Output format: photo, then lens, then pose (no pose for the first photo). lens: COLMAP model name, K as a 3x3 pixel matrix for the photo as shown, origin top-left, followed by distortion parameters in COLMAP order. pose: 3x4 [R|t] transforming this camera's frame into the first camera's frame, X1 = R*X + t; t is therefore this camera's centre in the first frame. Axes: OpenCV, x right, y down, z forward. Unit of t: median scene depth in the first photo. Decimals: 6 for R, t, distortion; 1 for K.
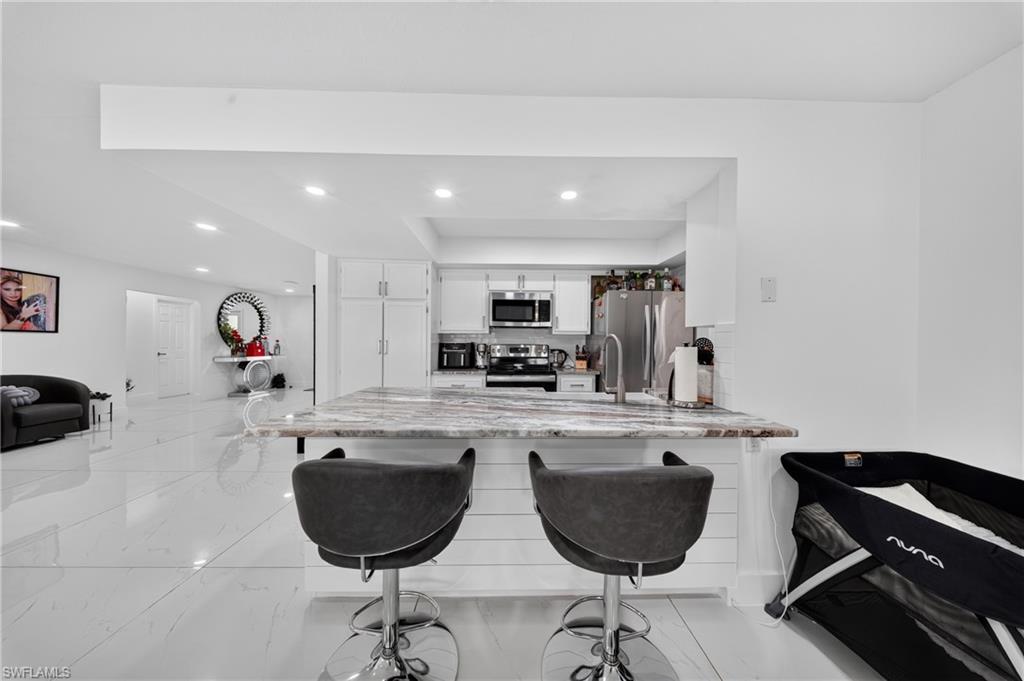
lens RADIAL K [[300.7, 0, 512.8], [0, 300.7, 345.4], [0, 0, 1]] dist [-0.001317, -0.000099]
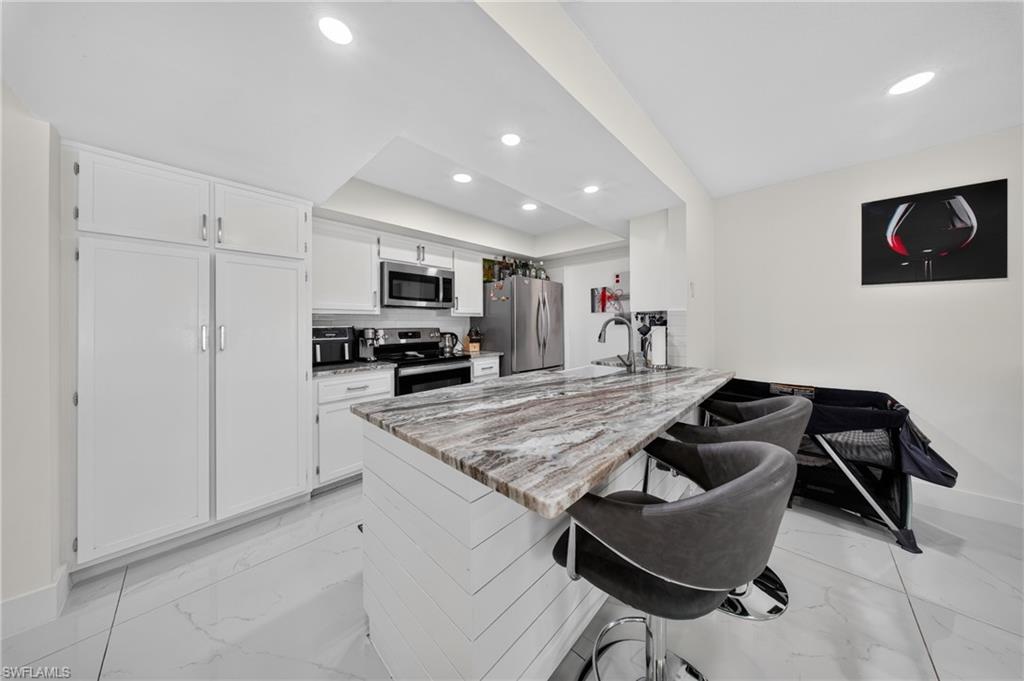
lens RADIAL K [[300.7, 0, 518.2], [0, 300.7, 325.3], [0, 0, 1]] dist [-0.001317, -0.000099]
pose [[0.701779, -0.013735, 0.712262, -0.383816], [0.017598, 0.999843, 0.001942, -0.007218], [-0.712177, 0.011172, 0.701911, 0.214715]]
